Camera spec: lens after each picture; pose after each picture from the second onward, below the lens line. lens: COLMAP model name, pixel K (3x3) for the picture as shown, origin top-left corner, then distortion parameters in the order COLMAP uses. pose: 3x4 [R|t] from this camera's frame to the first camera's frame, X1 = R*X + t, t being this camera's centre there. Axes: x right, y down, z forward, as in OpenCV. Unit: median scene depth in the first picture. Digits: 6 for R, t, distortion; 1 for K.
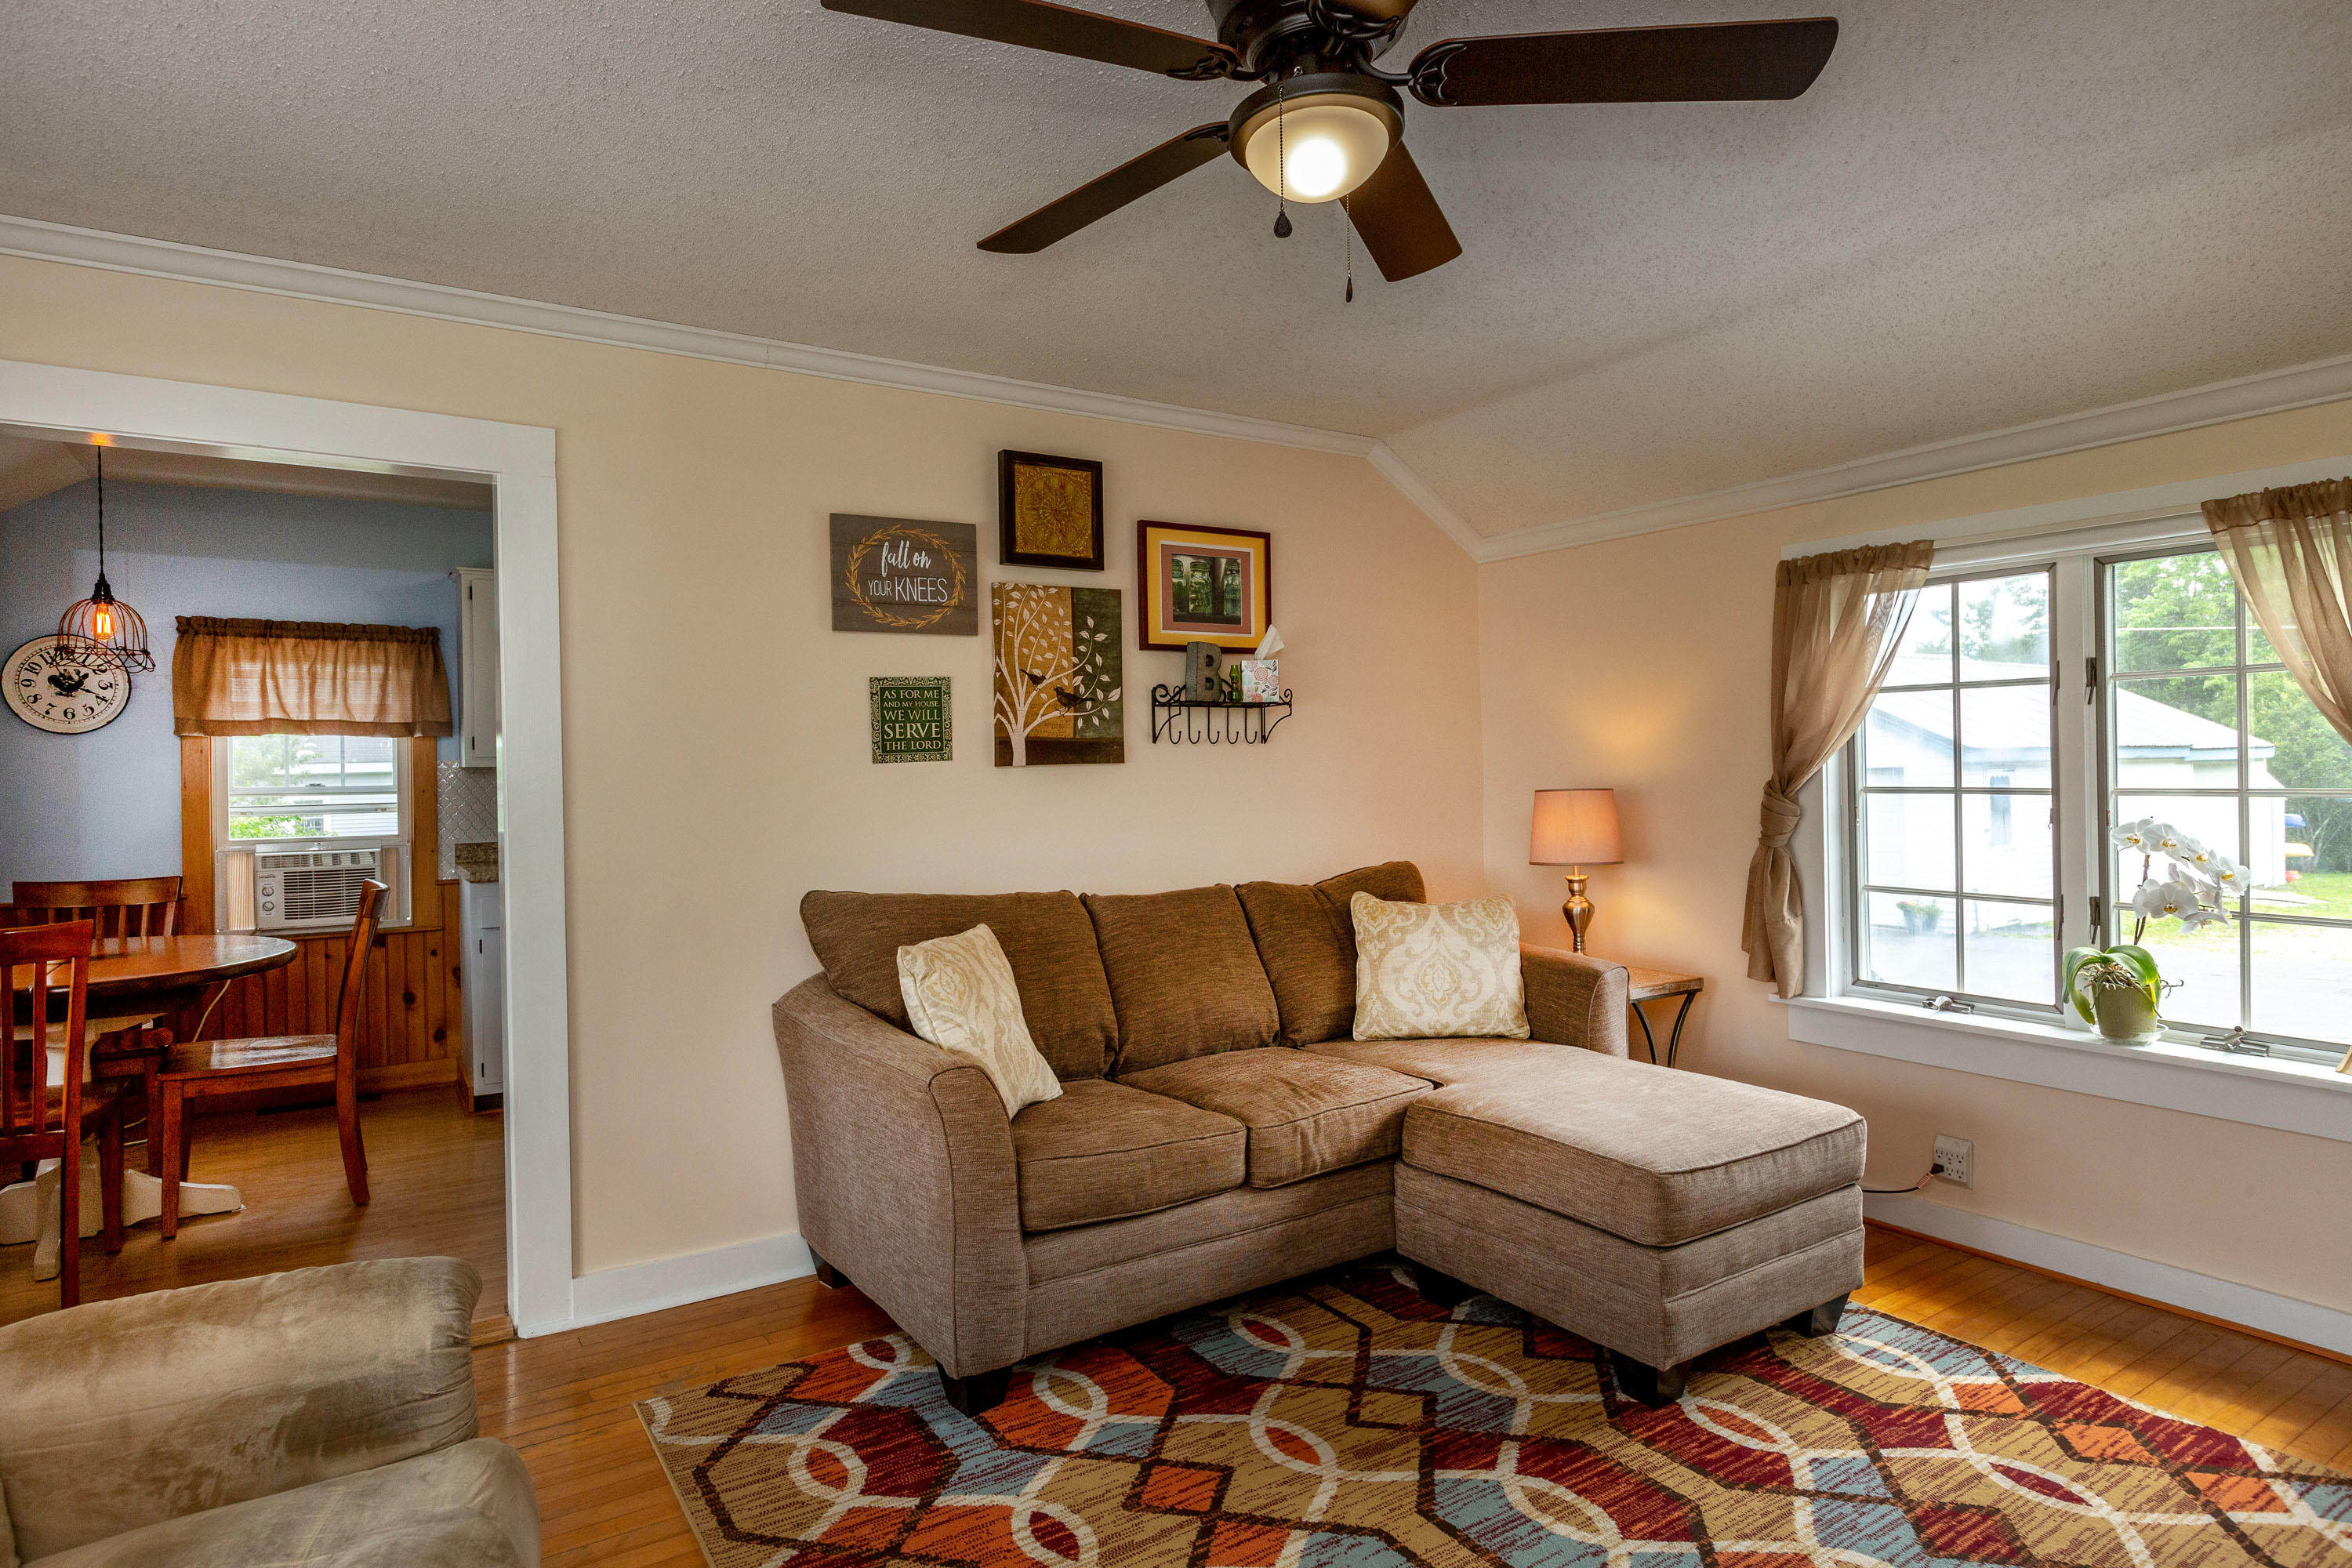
lens RADIAL K [[1305.7, 0, 1163.8], [0, 1305.7, 768.4], [0, 0, 1]] dist [0.003215, 0.000554]
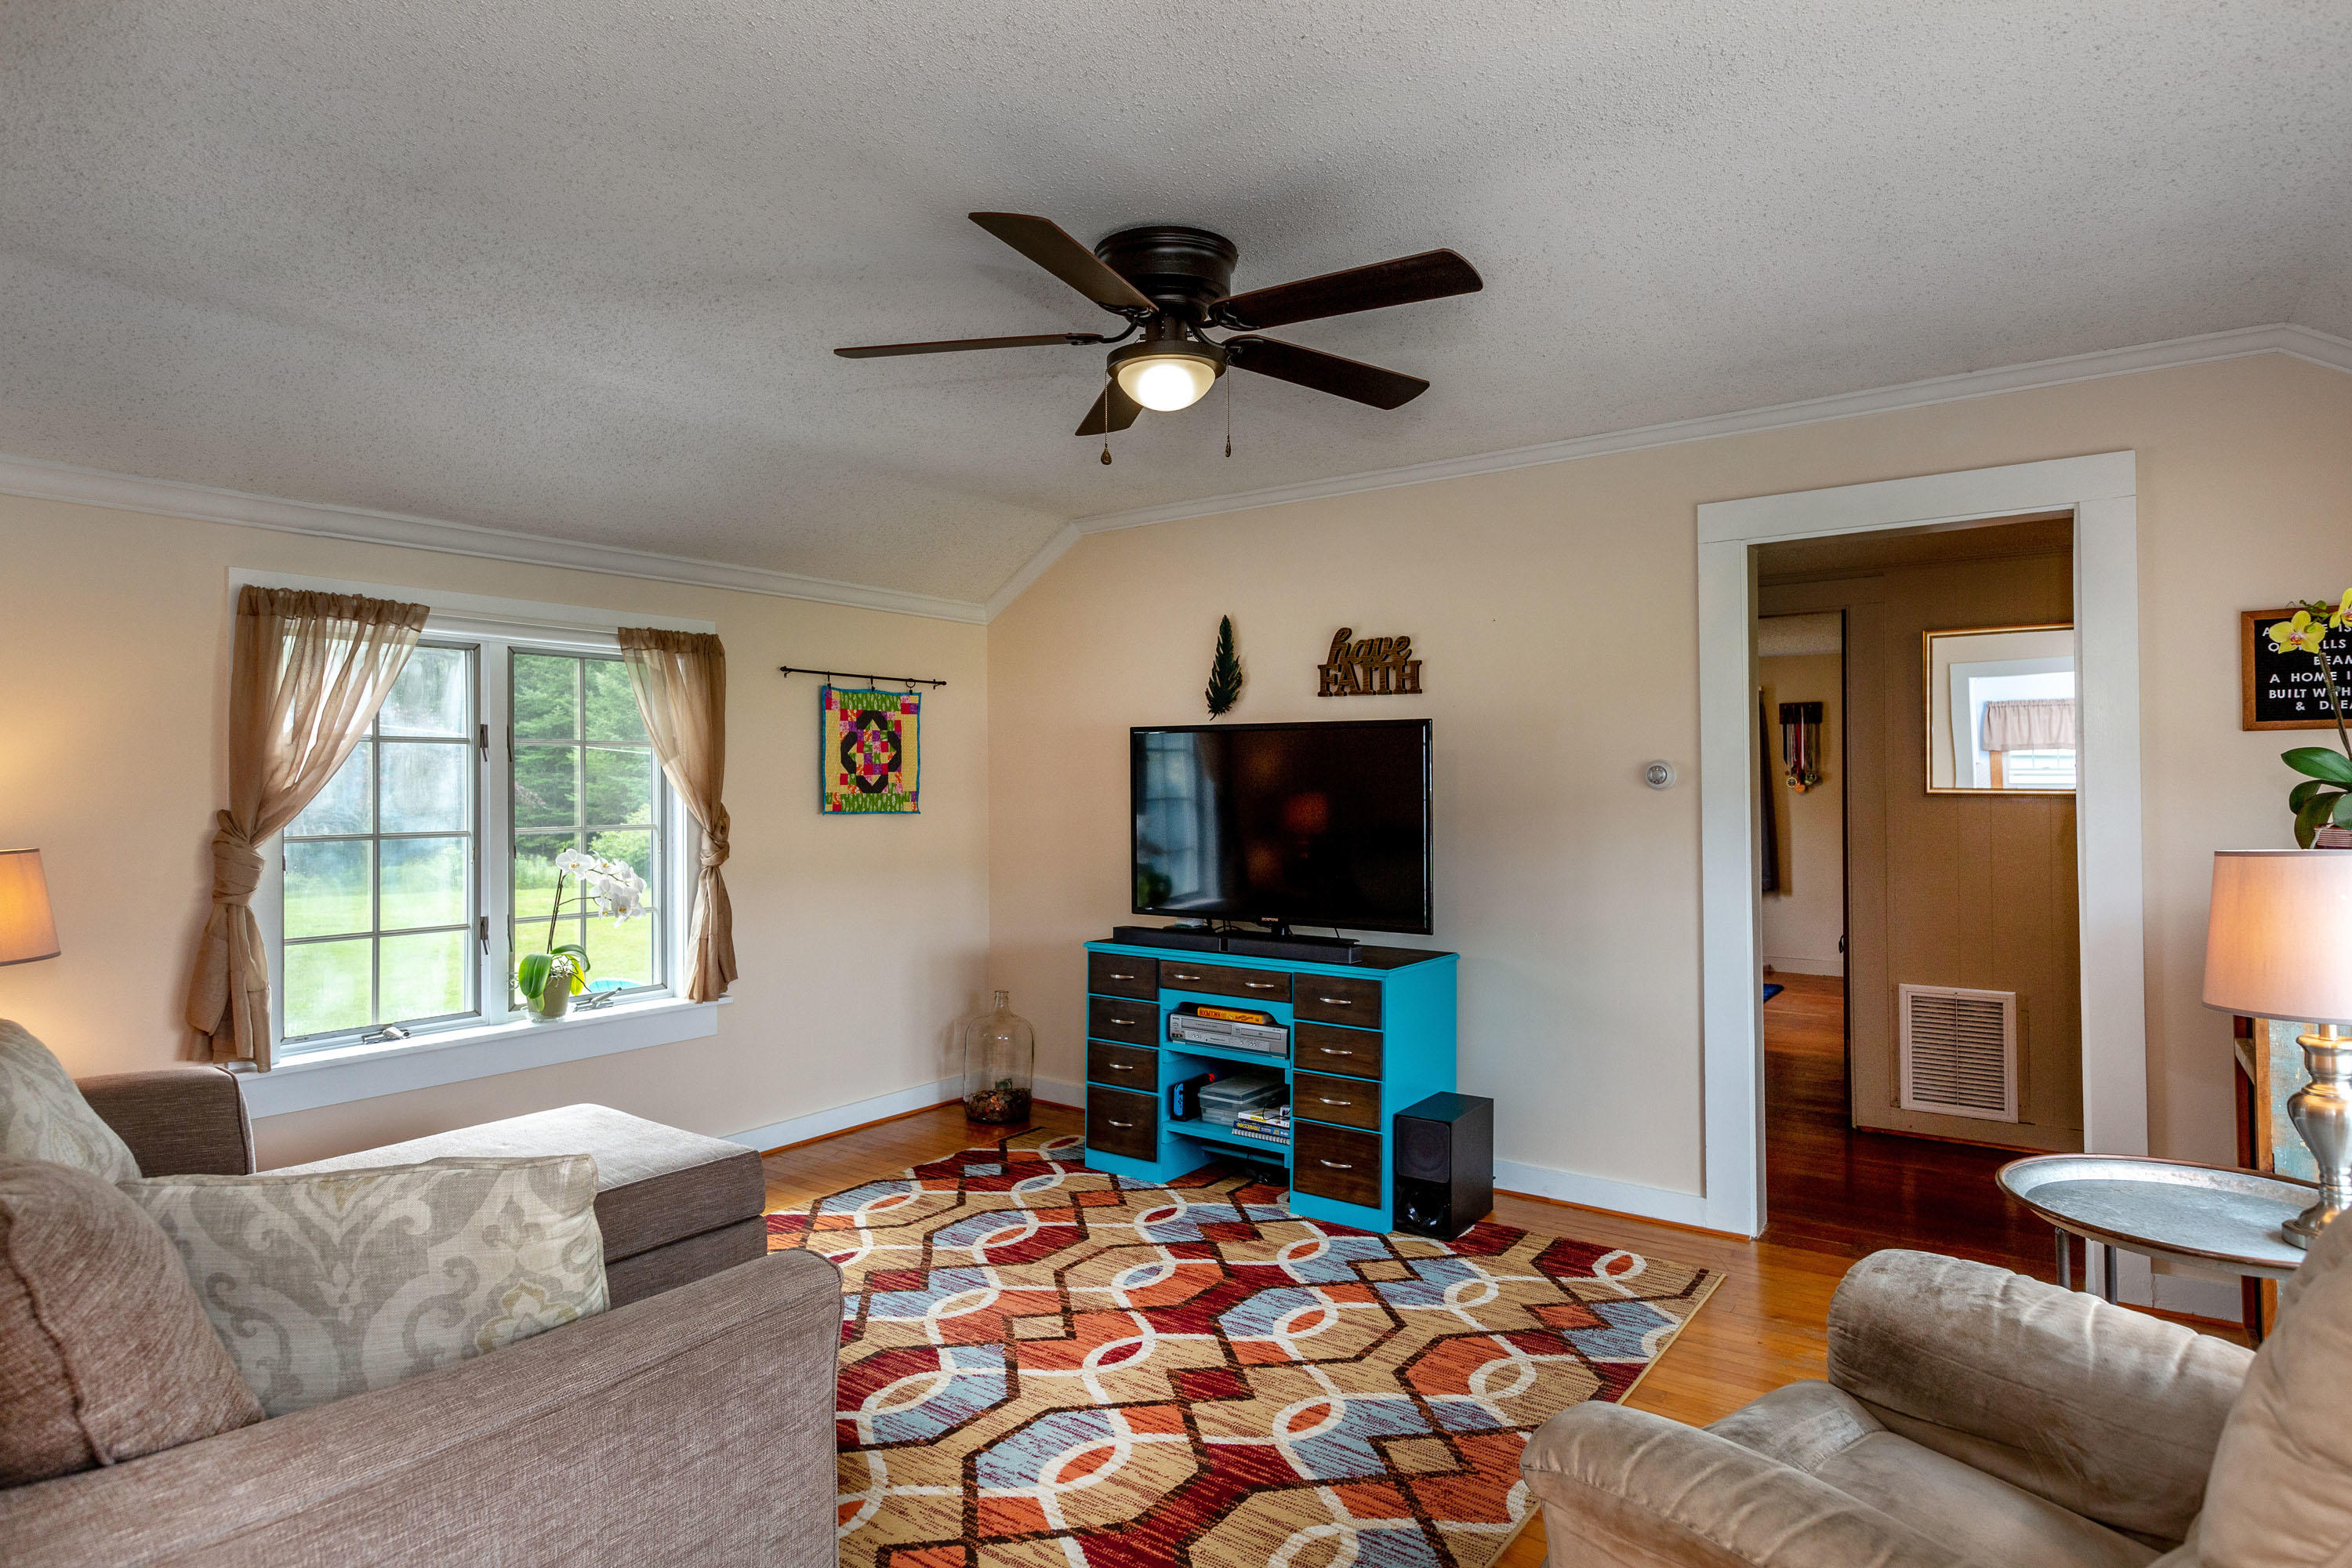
lens RADIAL K [[1305.7, 0, 1168.1], [0, 1305.7, 777.0], [0, 0, 1]] dist [0.003215, 0.000554]
pose [[-0.372613, 0.021050, 0.927748, -0.947179], [0.014604, 0.999752, -0.016818, -0.005288], [-0.927872, 0.007283, -0.372828, 1.193100]]
